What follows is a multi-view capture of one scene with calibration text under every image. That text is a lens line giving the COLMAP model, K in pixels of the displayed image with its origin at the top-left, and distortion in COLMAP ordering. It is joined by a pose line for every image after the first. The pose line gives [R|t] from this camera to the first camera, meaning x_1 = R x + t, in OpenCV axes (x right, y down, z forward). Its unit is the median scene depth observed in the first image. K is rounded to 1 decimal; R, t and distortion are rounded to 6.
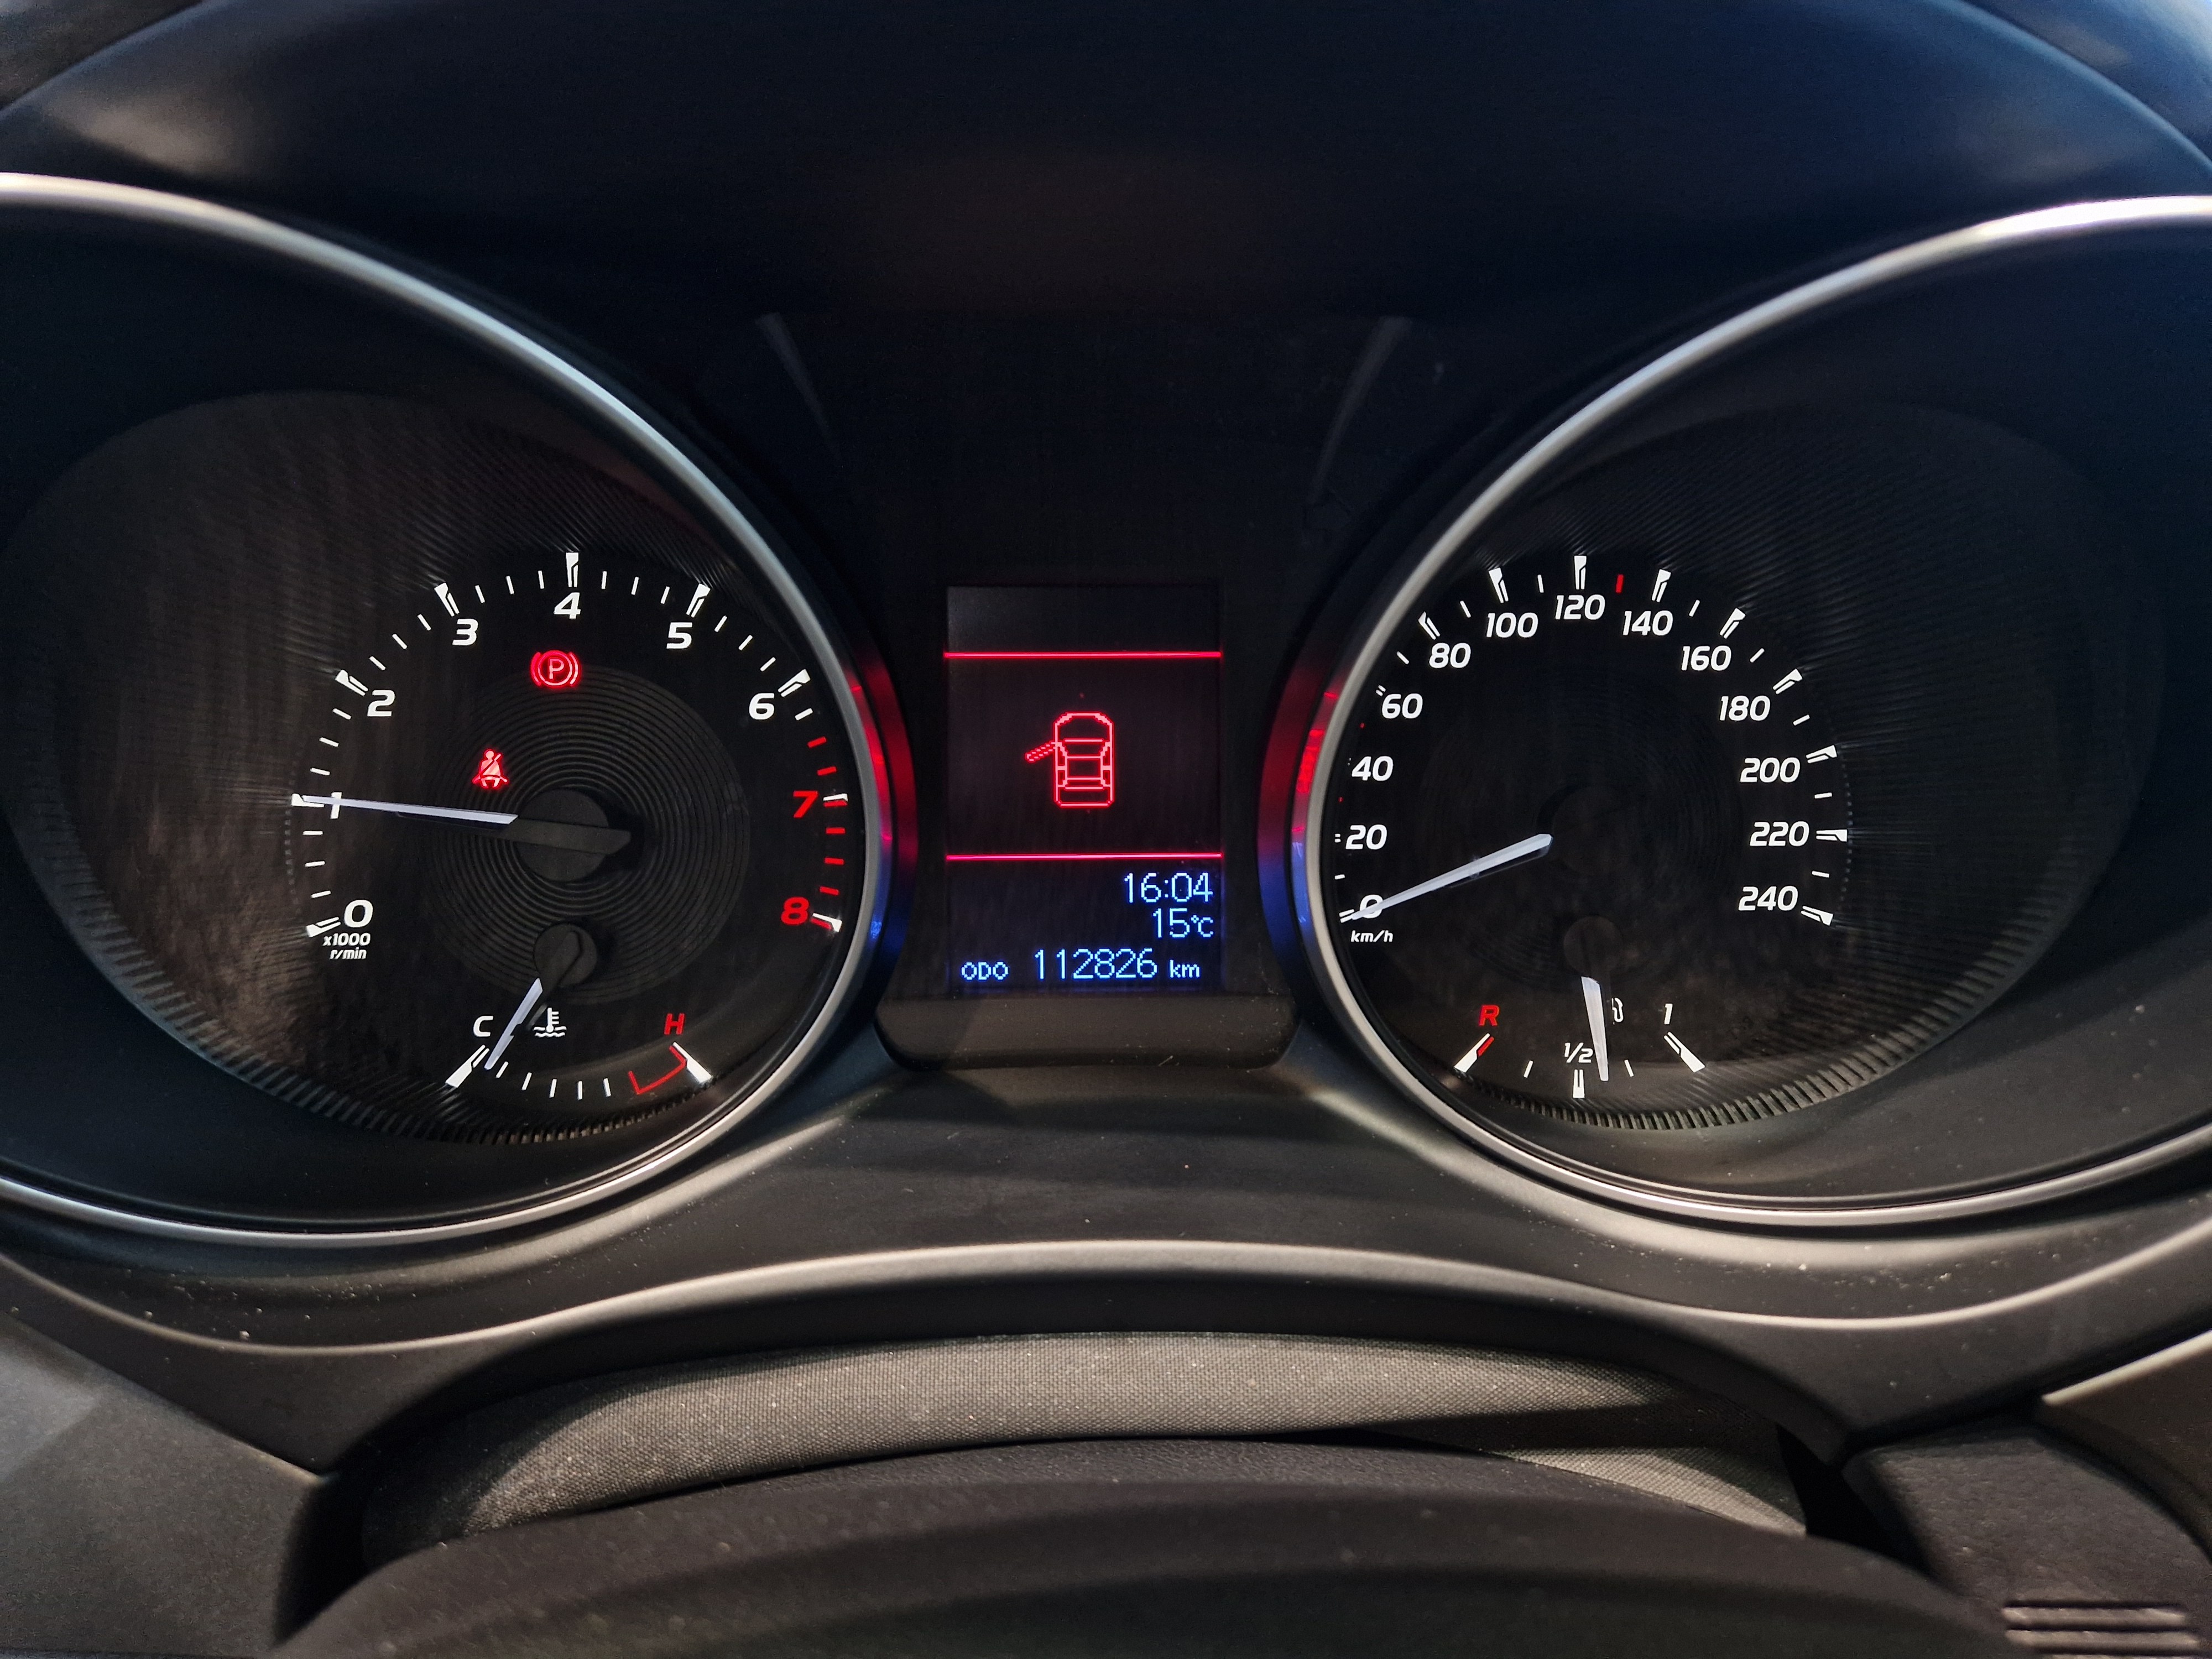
lens RADIAL K [[1494.7, 0, 1120.9], [0, 1494.7, 835.2], [0, 0, 1]] dist [0.074186, -0.100089]
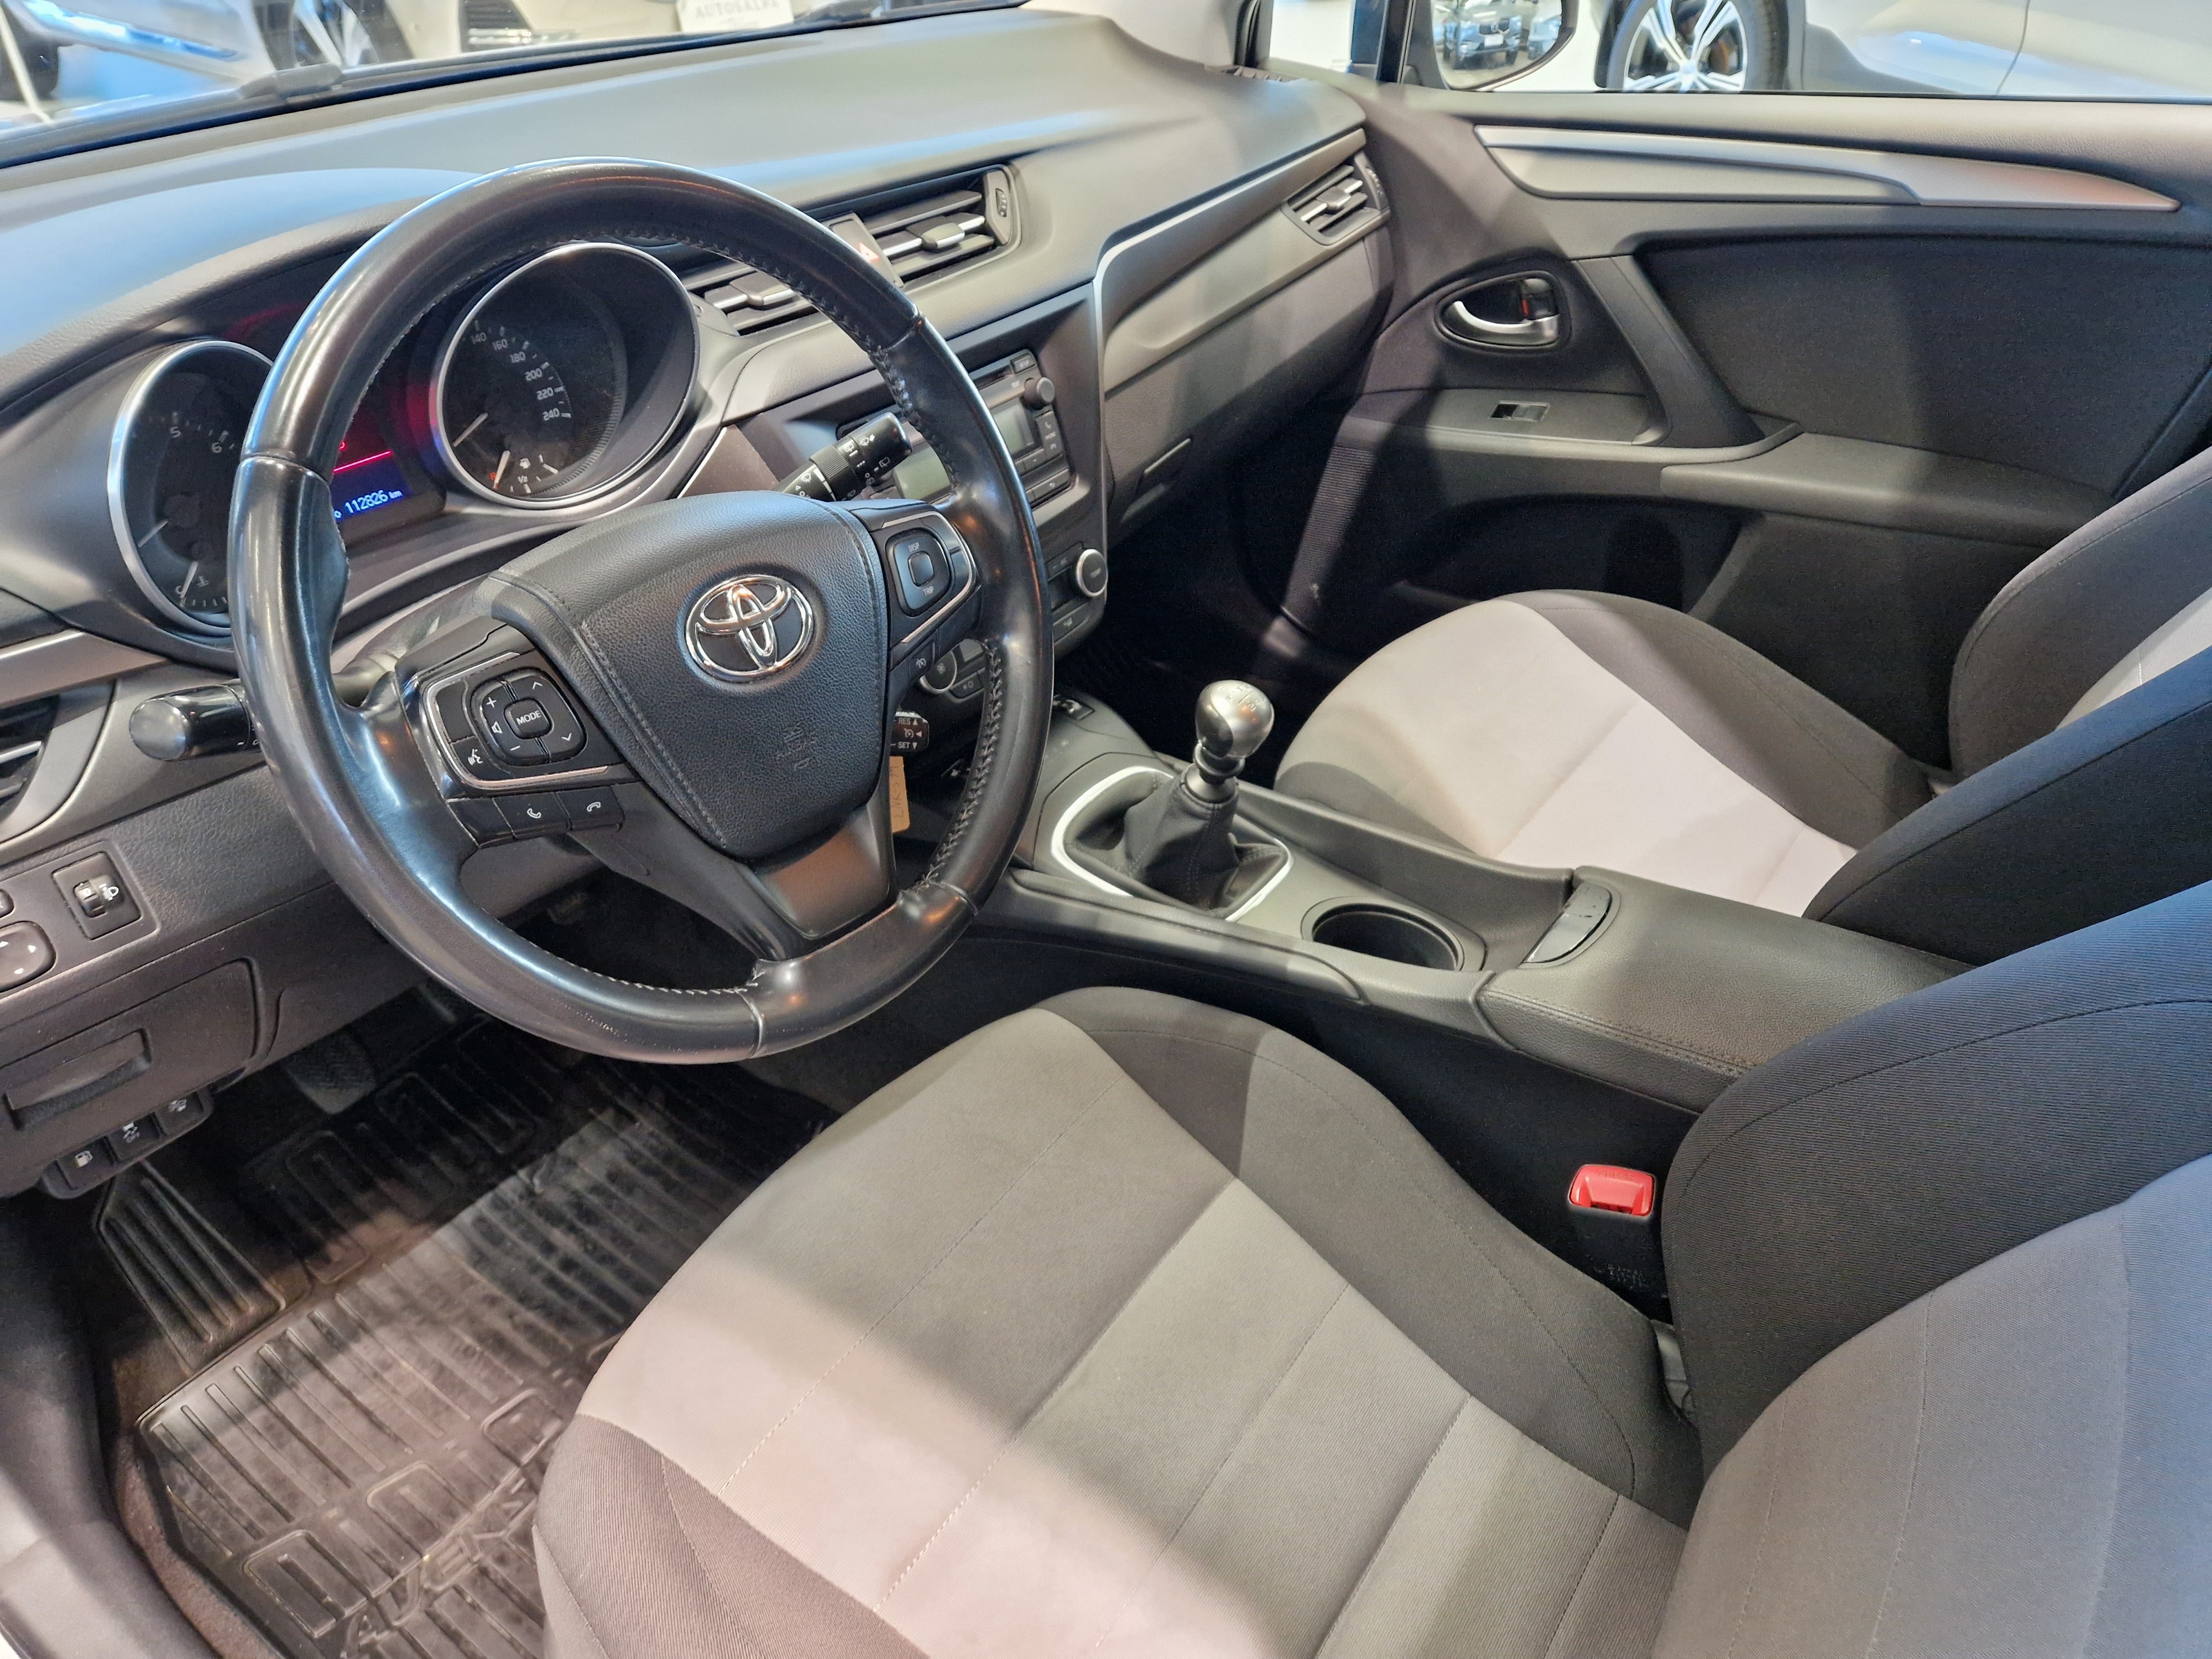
lens RADIAL K [[1494.7, 0, 1120.9], [0, 1494.7, 835.2], [0, 0, 1]] dist [0.074186, -0.100089]
pose [[0.602449, -0.466231, 0.647830, -1.372687], [0.298114, 0.884357, 0.359223, 0.040275], [-0.740394, -0.023286, 0.671770, -2.128013]]
